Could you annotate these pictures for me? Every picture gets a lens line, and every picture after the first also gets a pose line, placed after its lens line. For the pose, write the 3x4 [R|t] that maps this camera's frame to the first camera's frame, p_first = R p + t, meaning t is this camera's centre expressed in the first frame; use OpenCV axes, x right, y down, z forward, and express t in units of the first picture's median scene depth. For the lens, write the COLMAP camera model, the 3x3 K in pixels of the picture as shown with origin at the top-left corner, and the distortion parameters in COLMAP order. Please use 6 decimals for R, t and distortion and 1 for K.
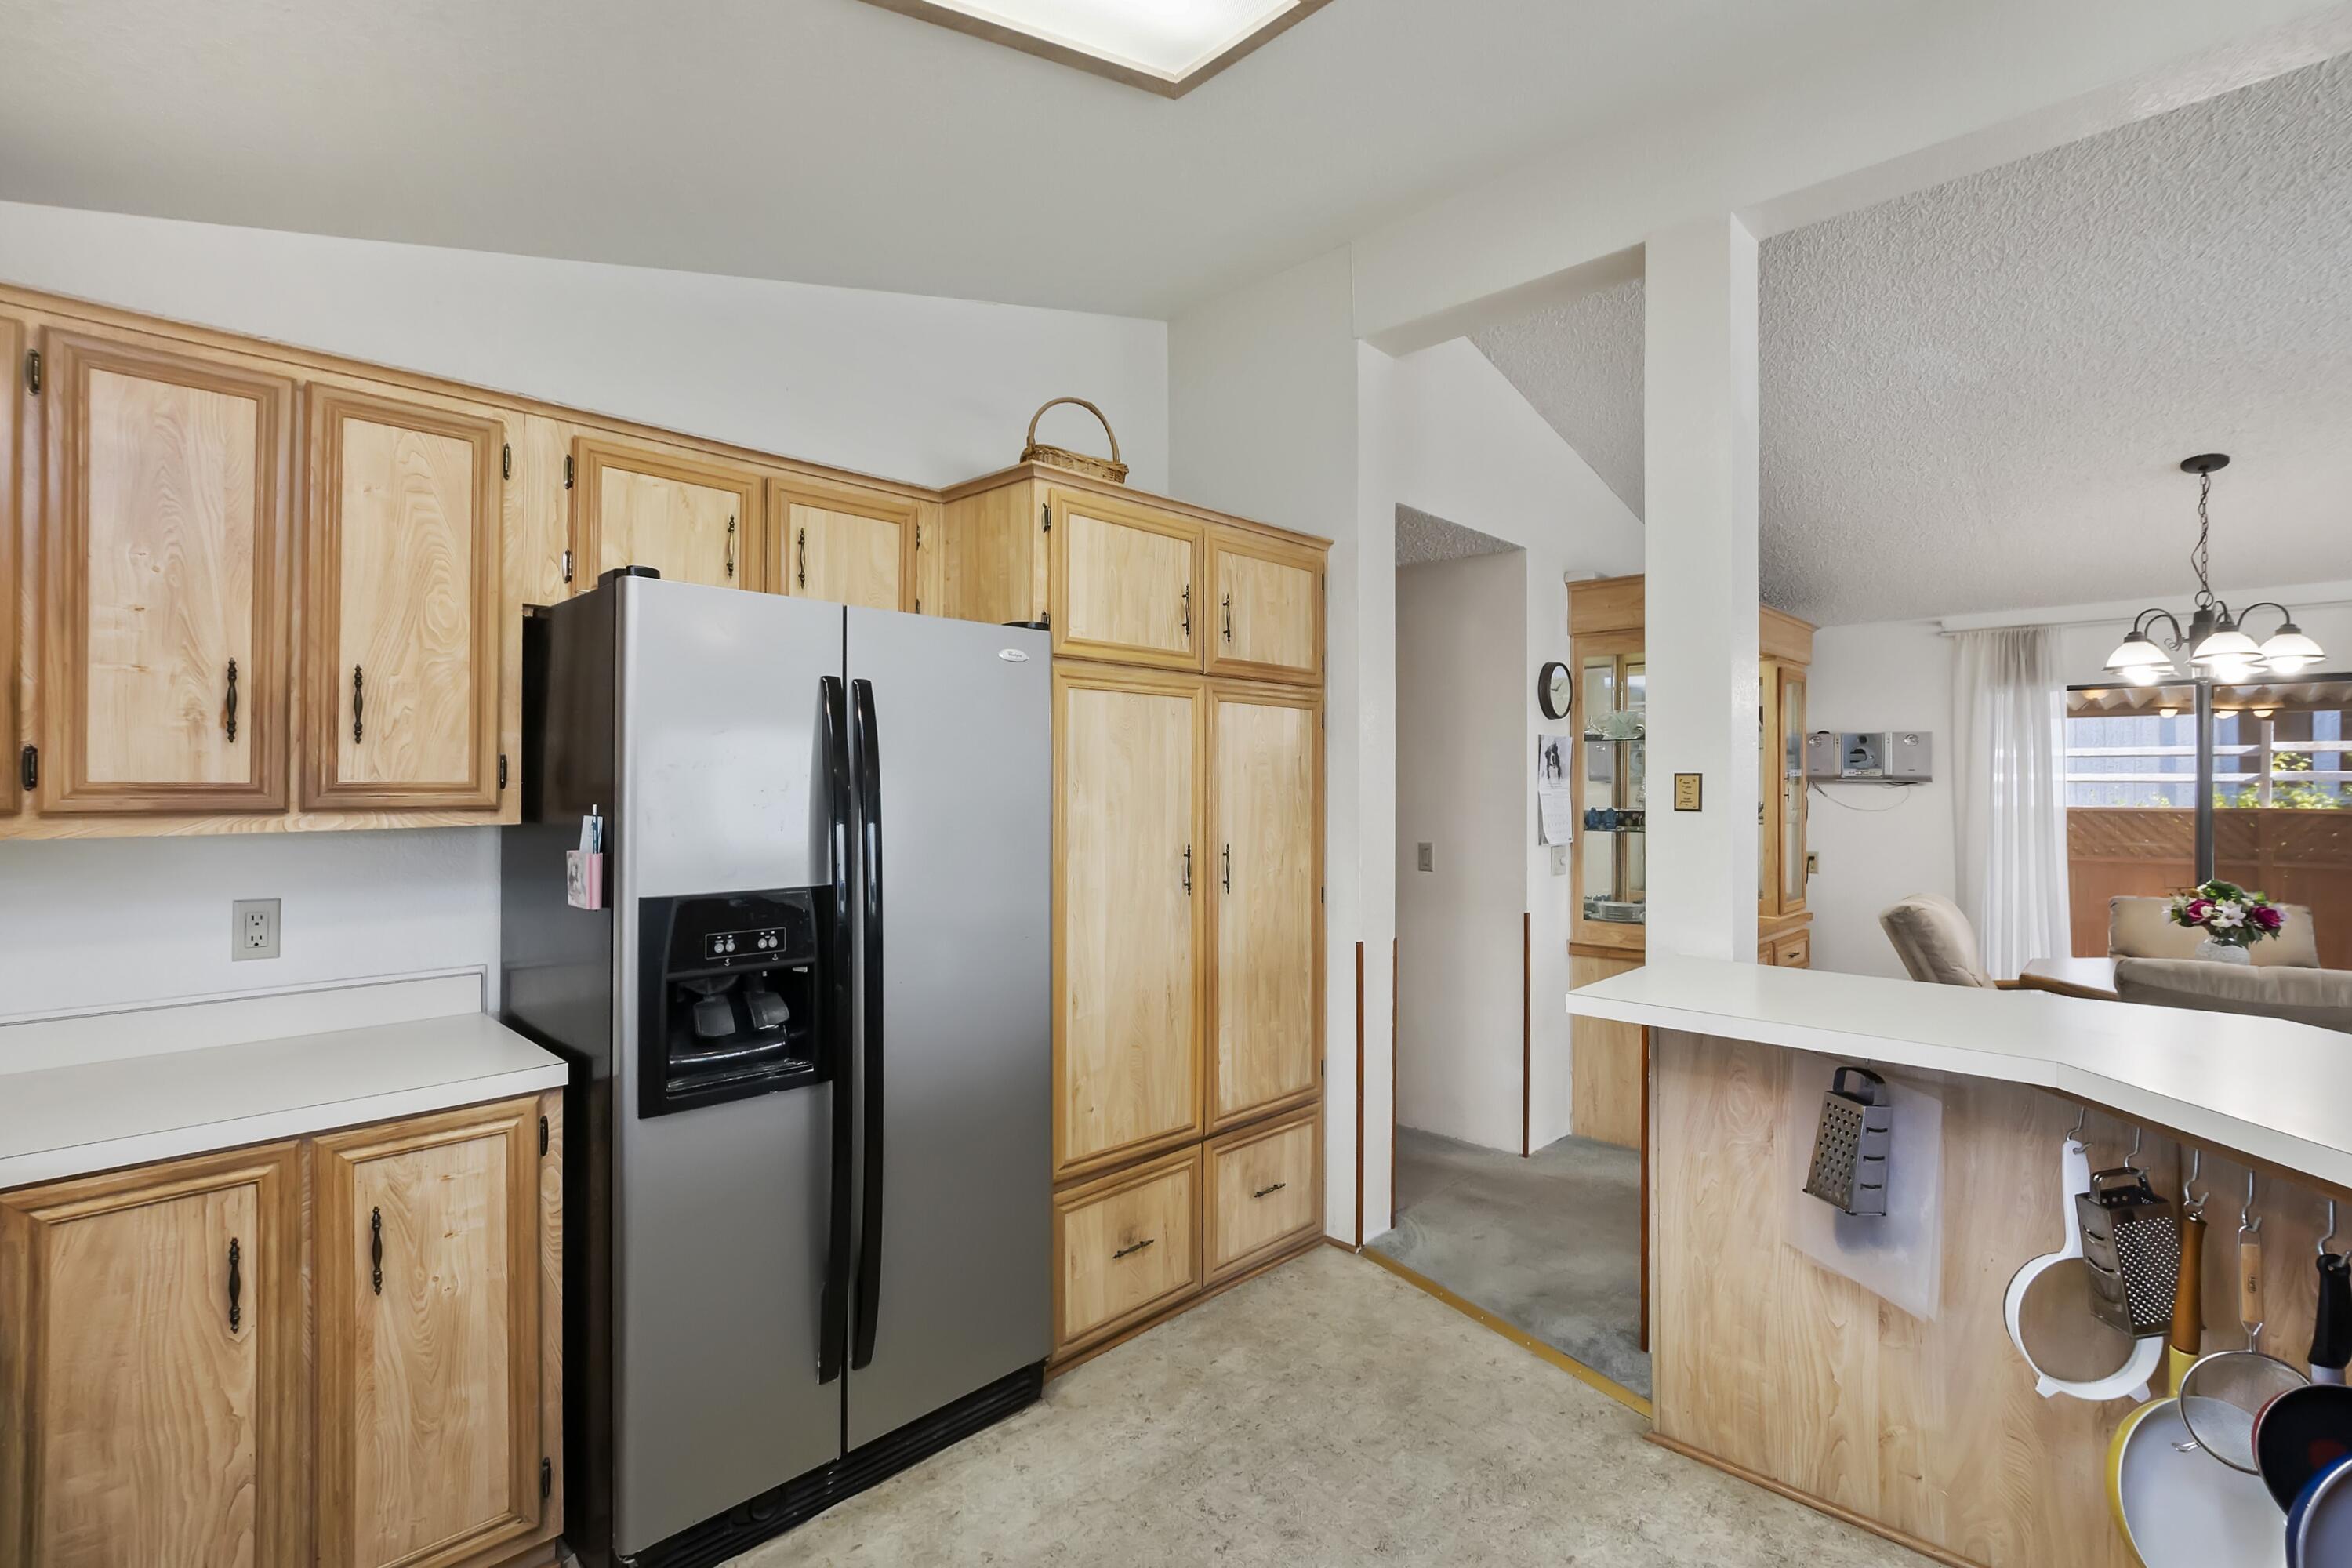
lens RADIAL K [[1082.9, 0, 1174.0], [0, 1082.9, 782.6], [0, 0, 1]] dist [-0.005717, -0.000700]
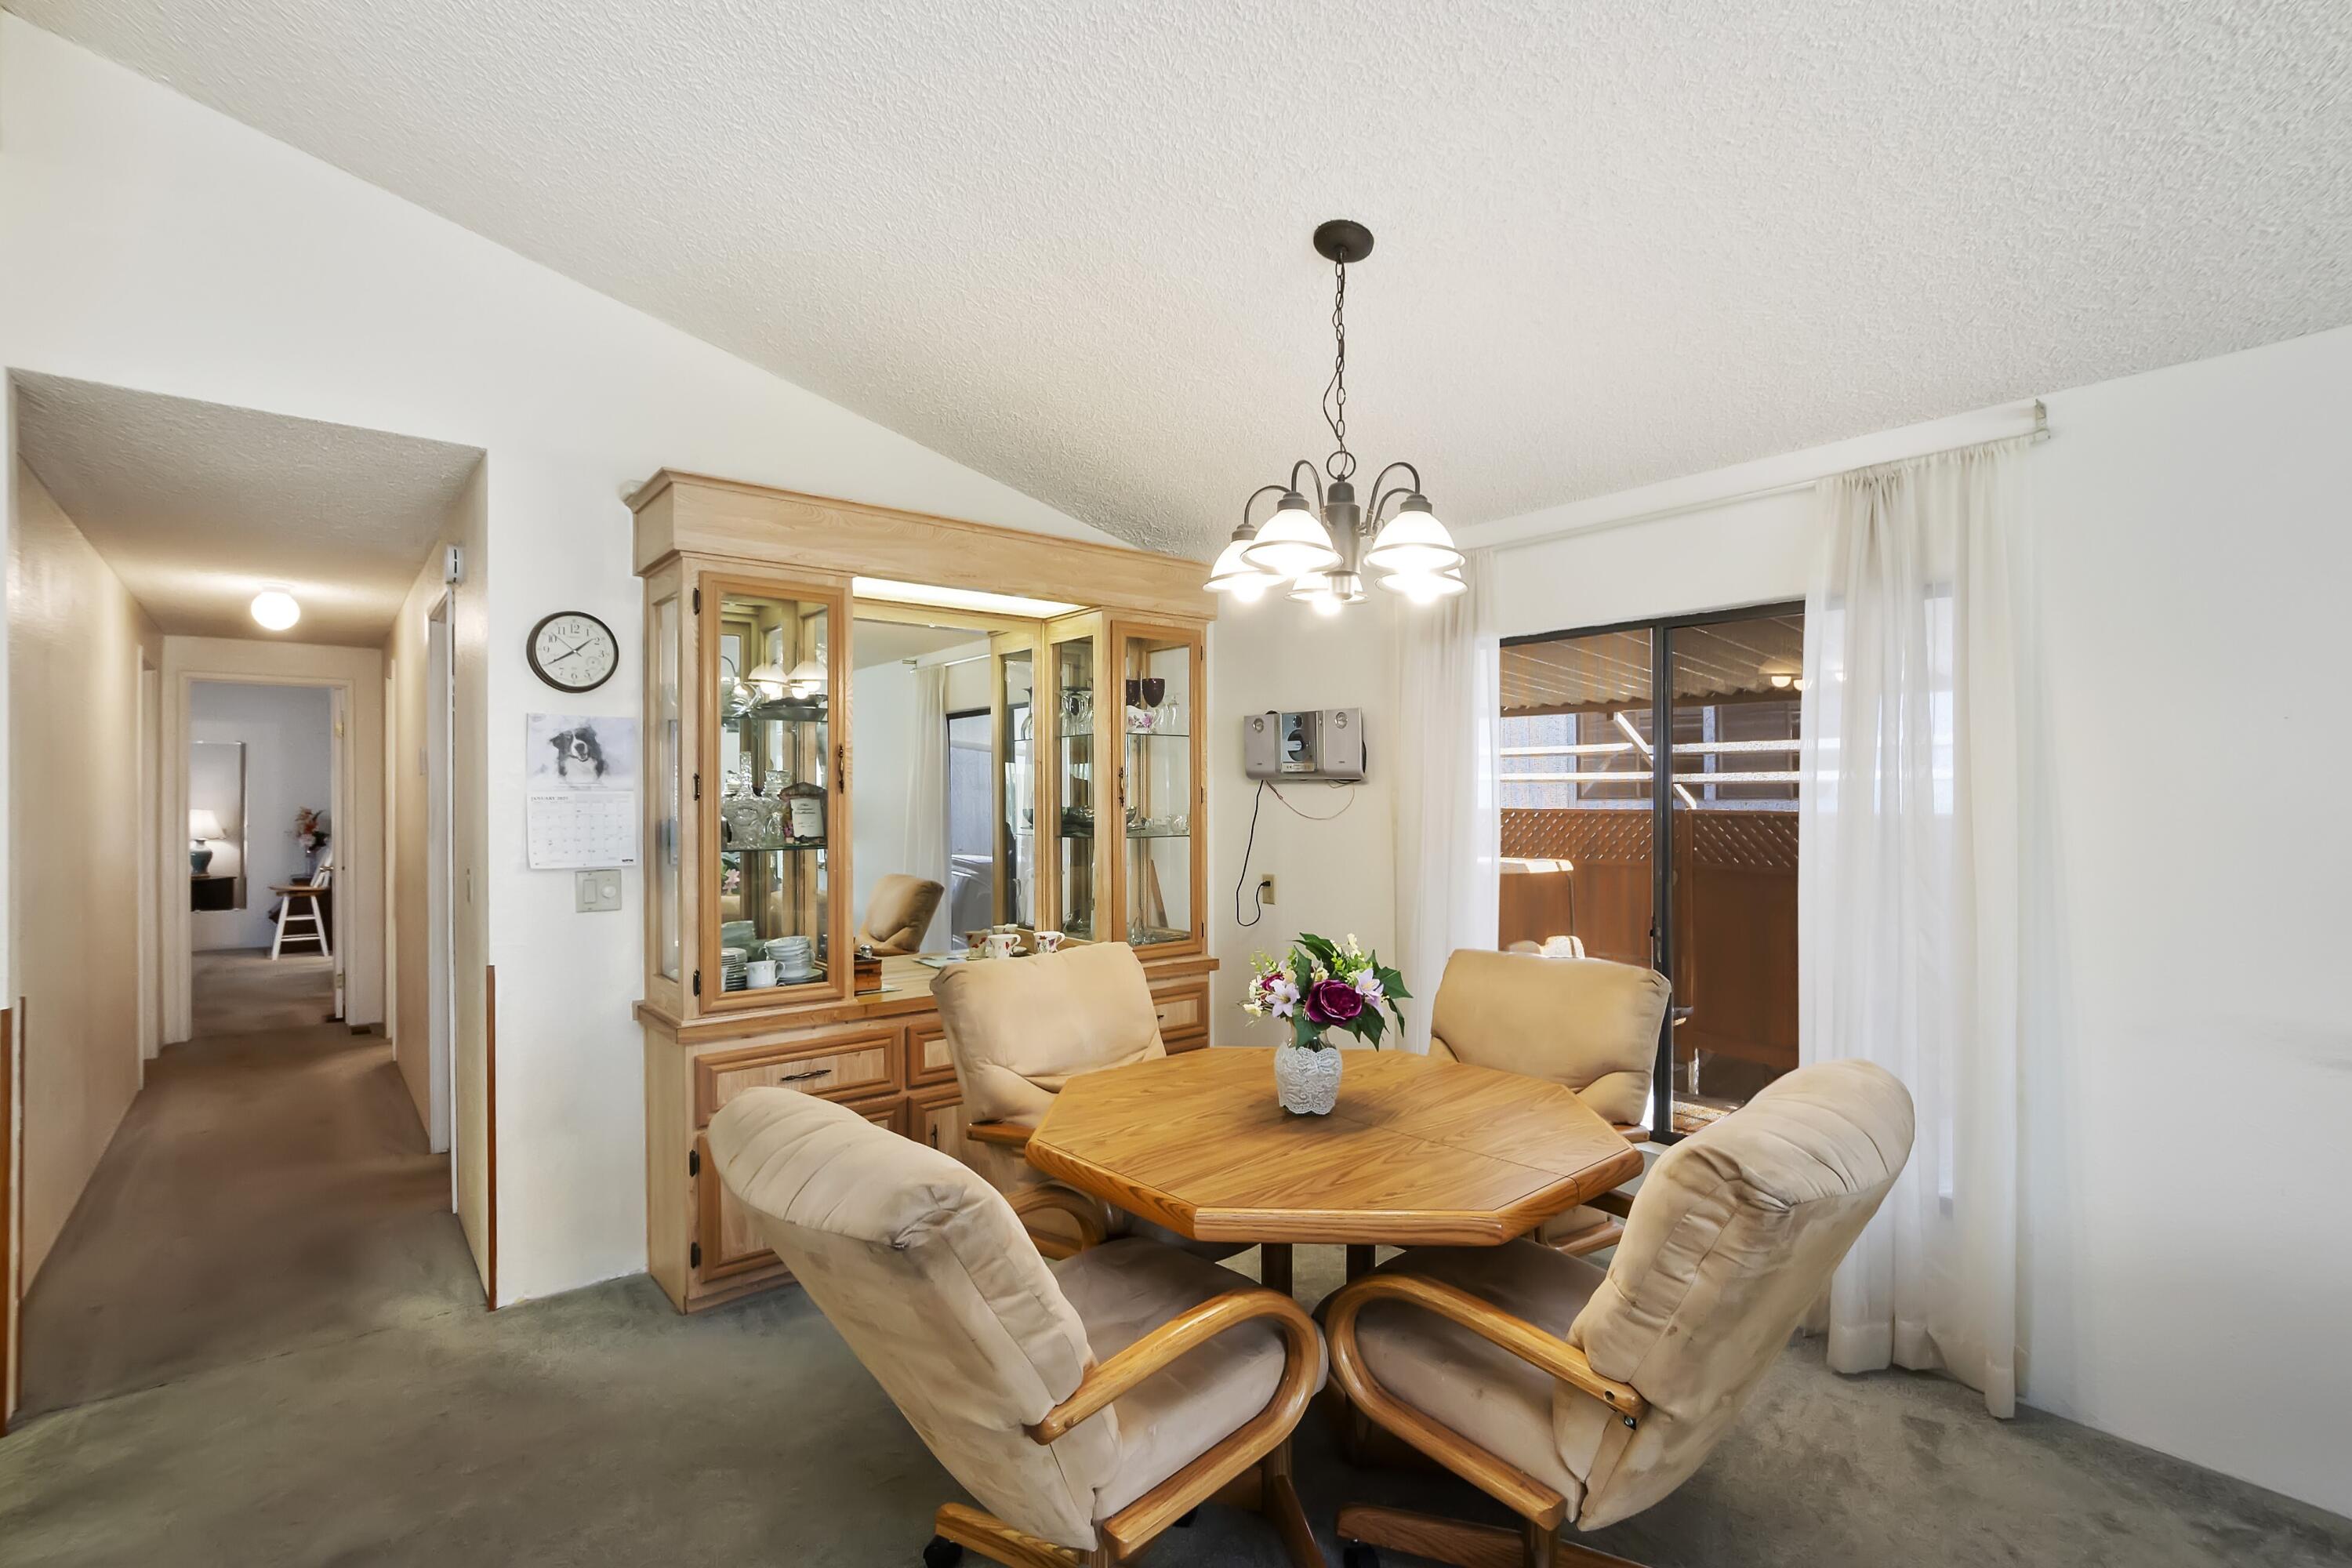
lens RADIAL K [[1082.9, 0, 1174.0], [0, 1082.9, 782.6], [0, 0, 1]] dist [-0.005717, -0.000700]
pose [[0.992946, -0.007688, -0.118315, 0.934325], [0.006515, 0.999926, -0.010293, 0.011992], [0.118386, 0.009450, 0.992923, 0.390259]]
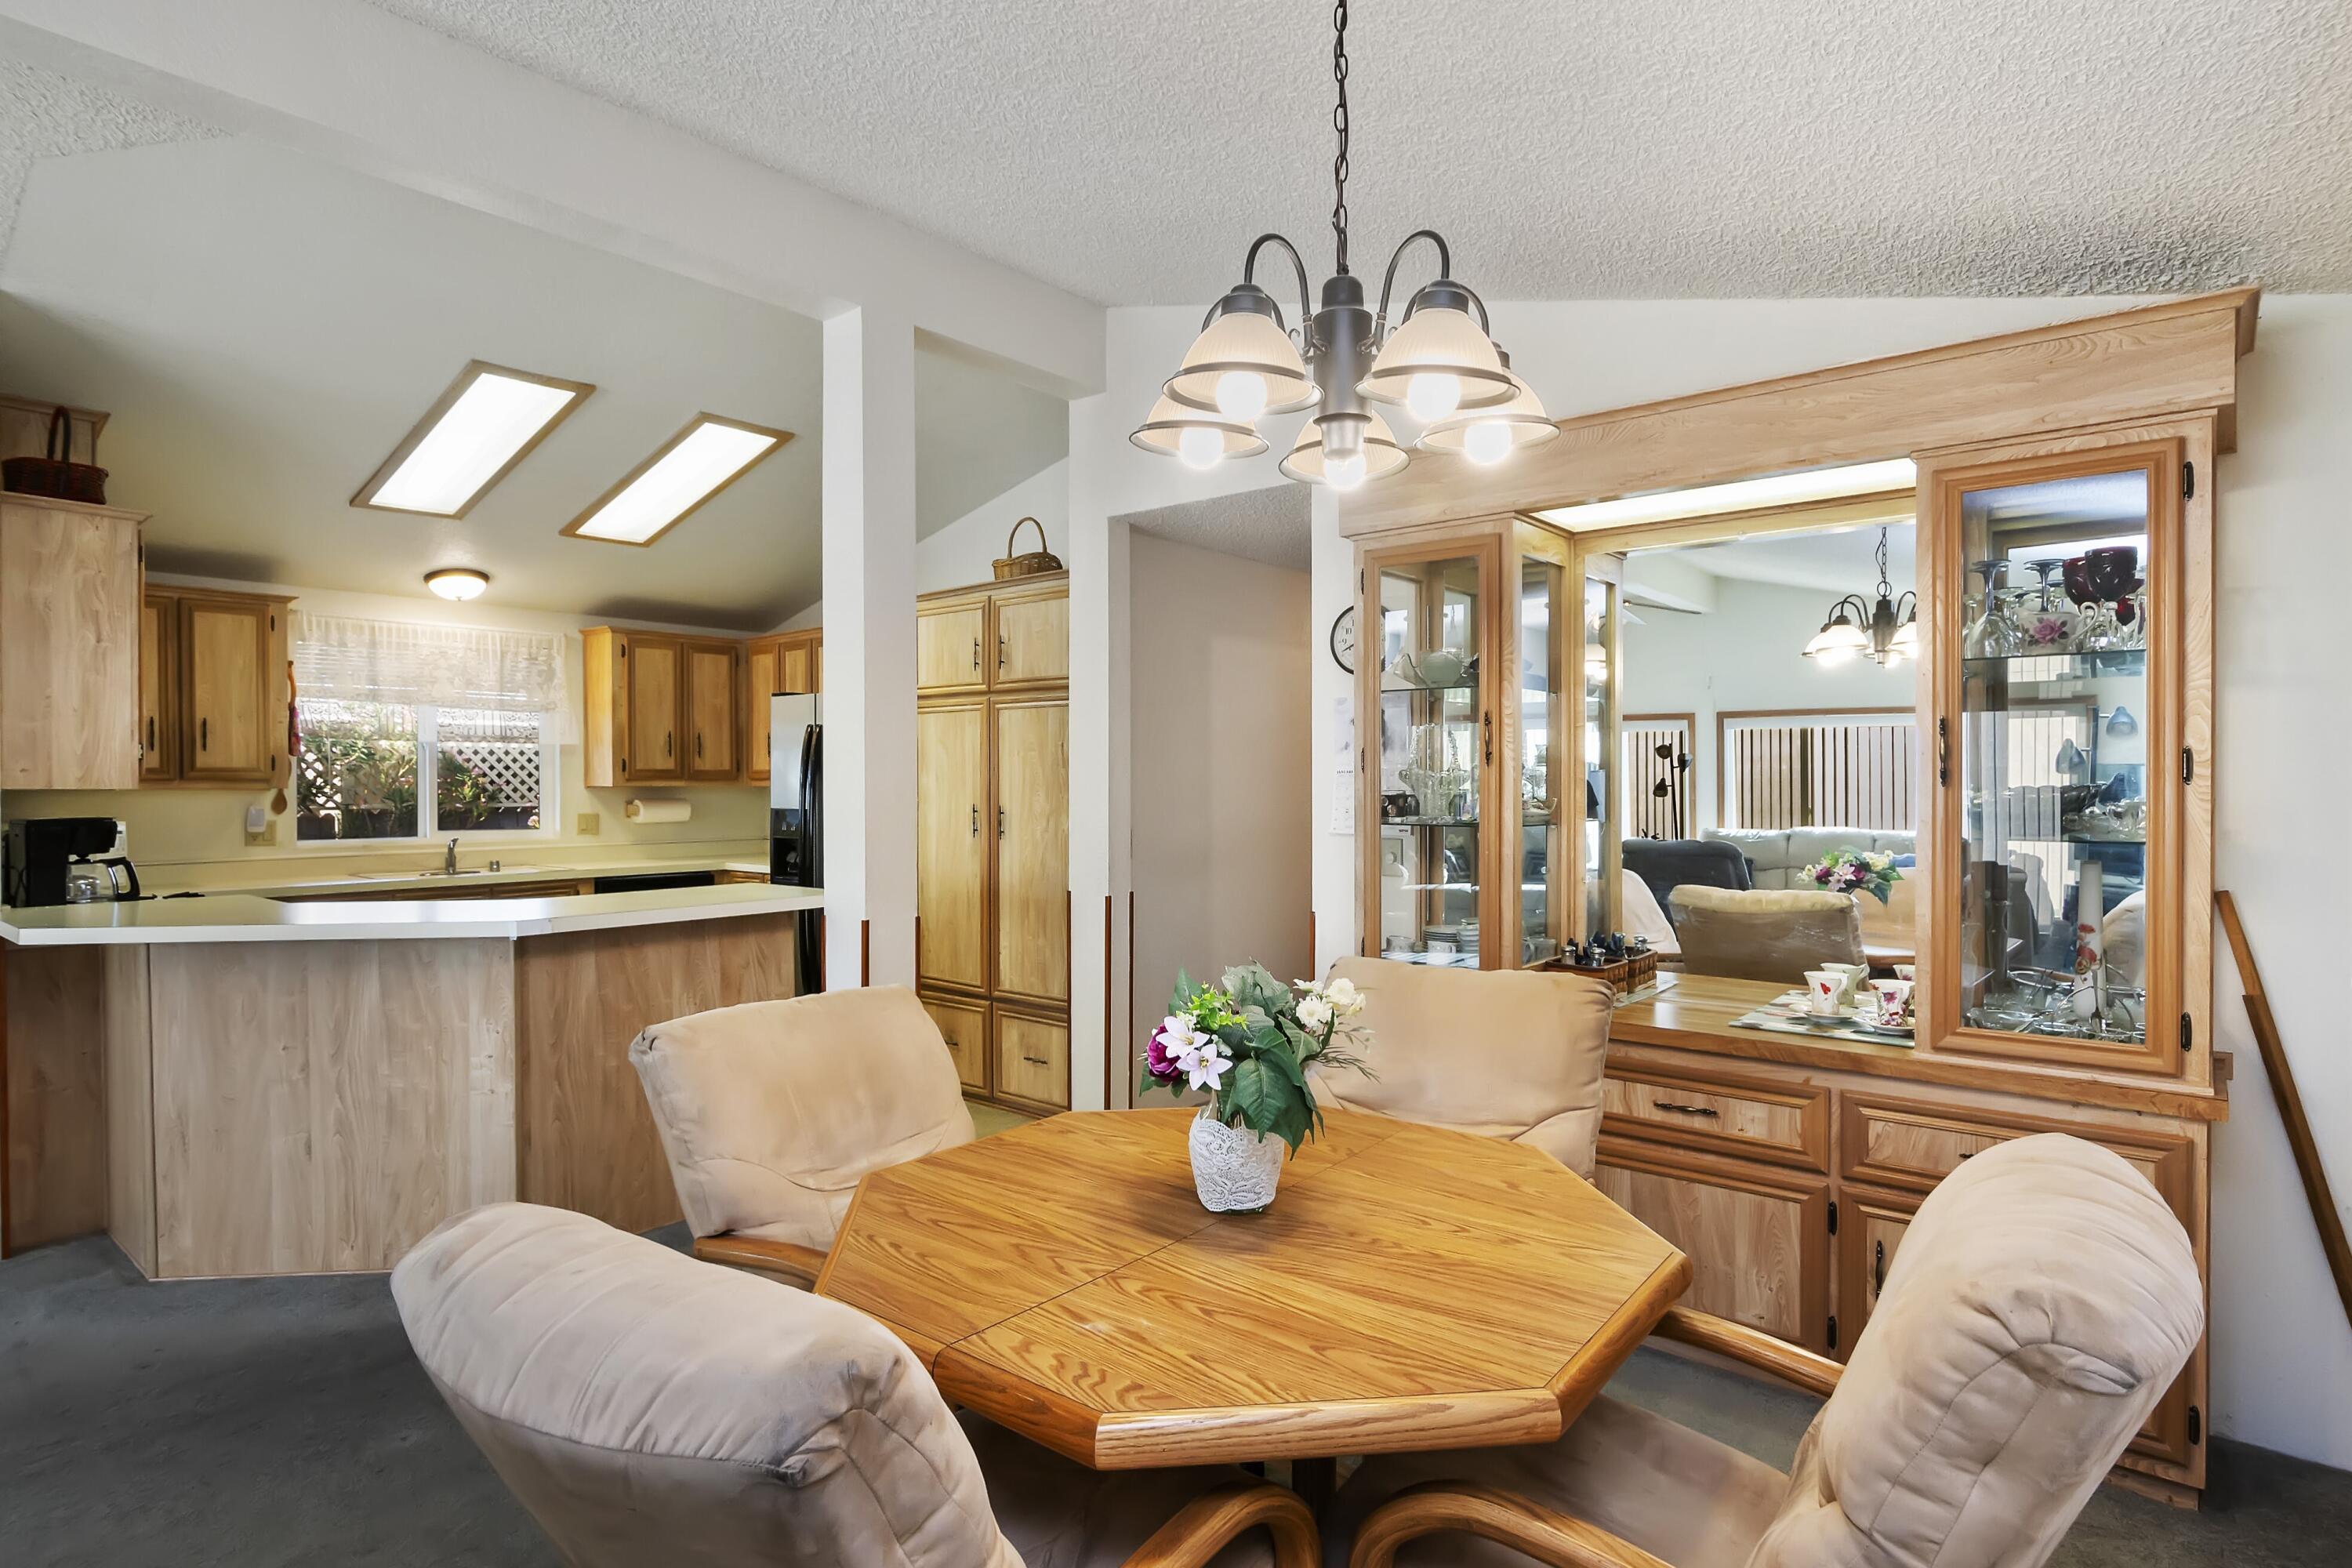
lens RADIAL K [[1207.1, 0, 1174.4], [0, 1207.1, 788.7], [0, 0, 1]] dist [0.002633, 0.000207]
pose [[0.069605, 0.004880, -0.997563, 1.379413], [0.003461, 0.999981, 0.005134, 0.021040], [0.997569, -0.003810, 0.069587, 0.907654]]
